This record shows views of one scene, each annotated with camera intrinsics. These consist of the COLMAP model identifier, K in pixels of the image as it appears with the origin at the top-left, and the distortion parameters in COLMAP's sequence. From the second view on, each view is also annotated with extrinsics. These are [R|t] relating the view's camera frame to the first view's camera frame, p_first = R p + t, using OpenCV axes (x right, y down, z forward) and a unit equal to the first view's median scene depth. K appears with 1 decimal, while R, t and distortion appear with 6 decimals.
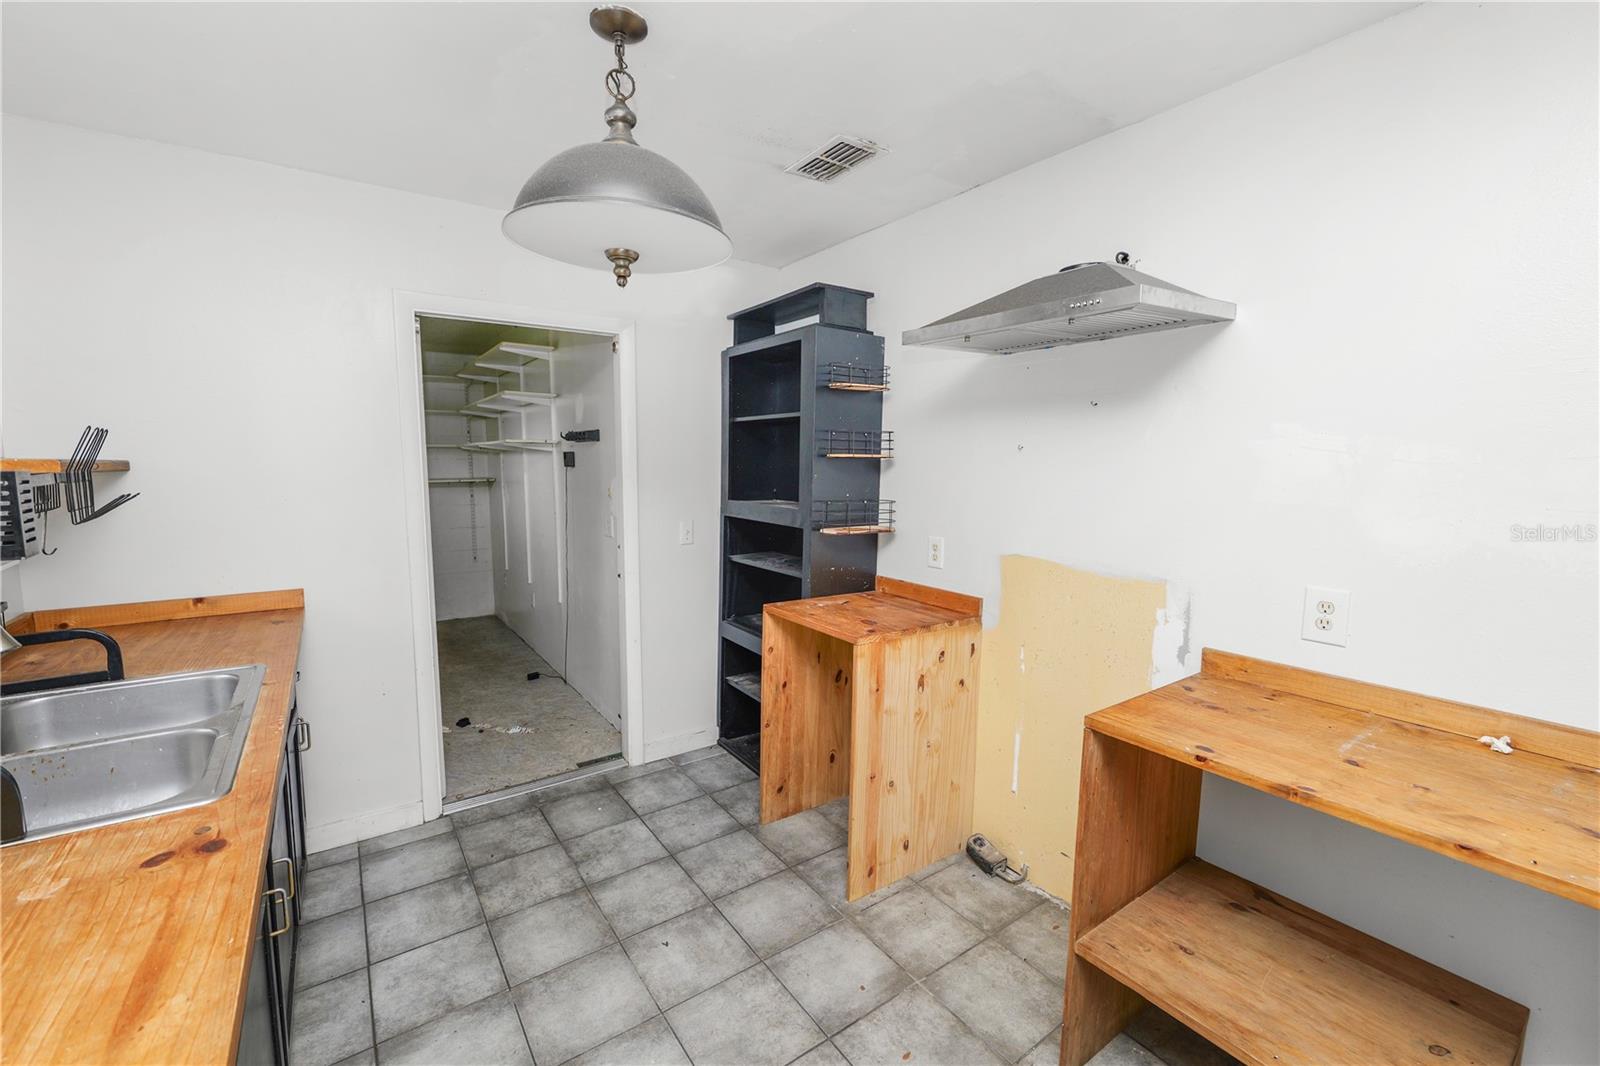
lens RADIAL K [[650.1, 0, 799.4], [0, 650.1, 532.7], [0, 0, 1]] dist [-0.012232, 0.000297]
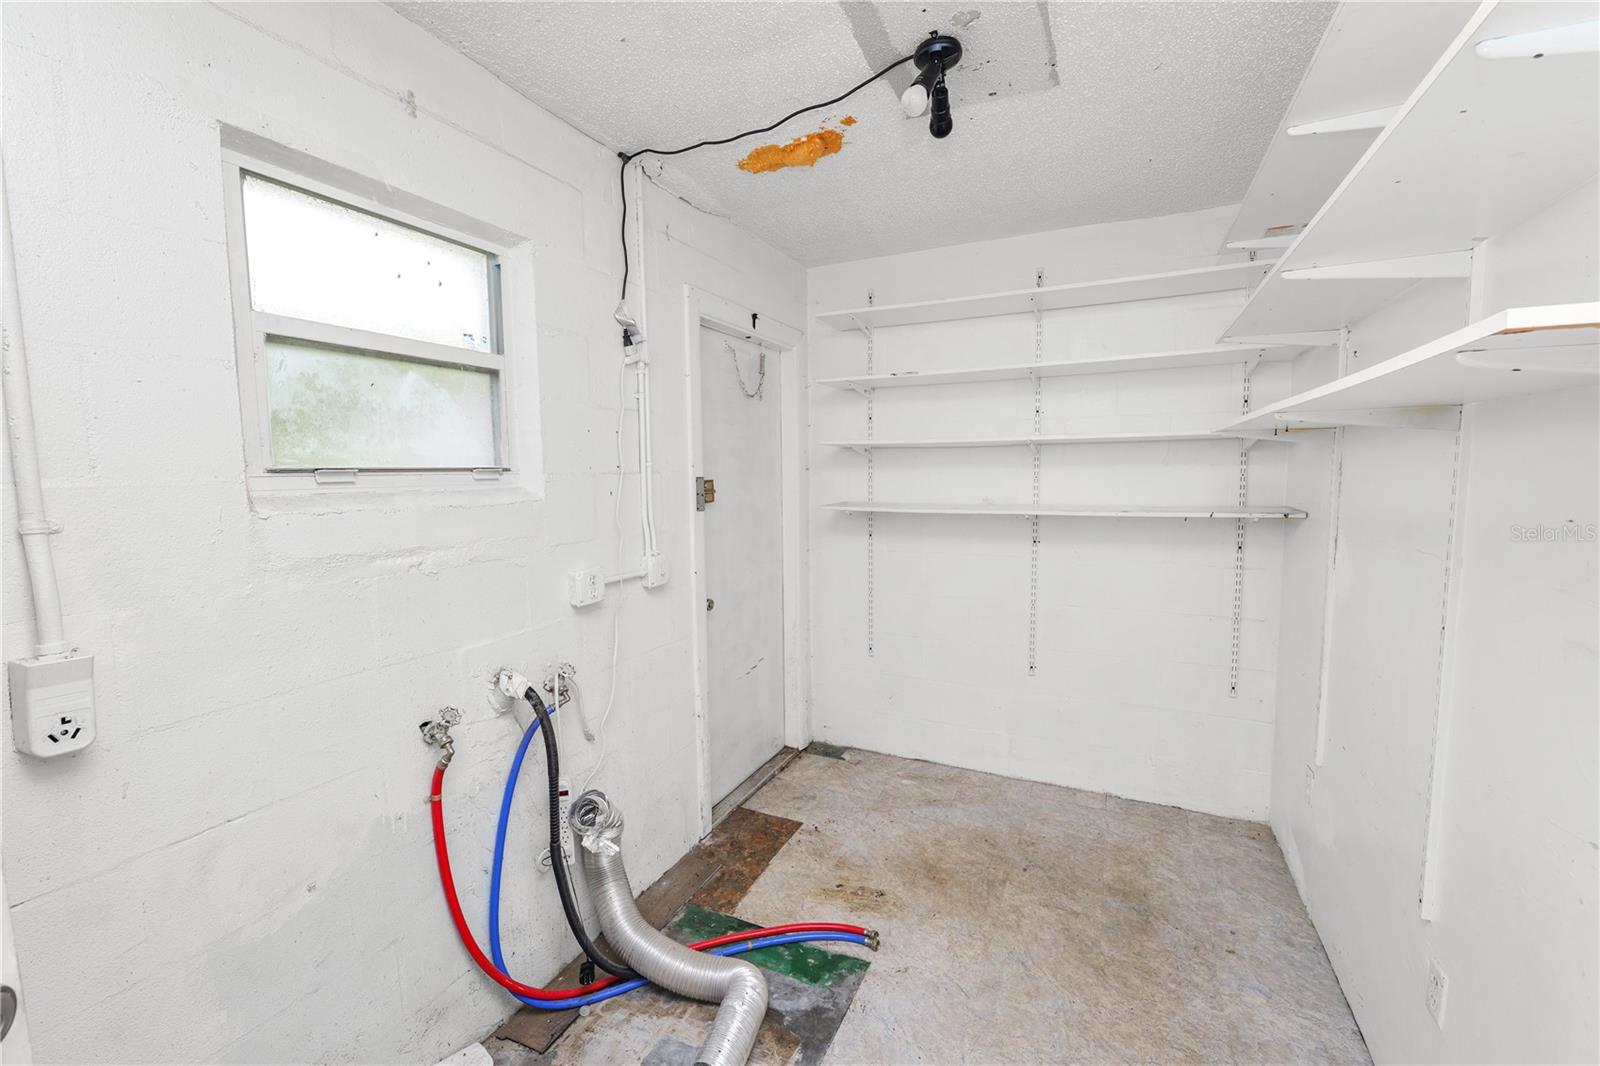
lens RADIAL K [[650.1, 0, 799.8], [0, 650.1, 536.5], [0, 0, 1]] dist [-0.012232, 0.000297]
pose [[0.484464, 0.075232, -0.871570, -0.276771], [-0.085592, 0.995591, 0.038361, -0.058646], [0.870614, 0.056015, 0.488768, 0.540899]]
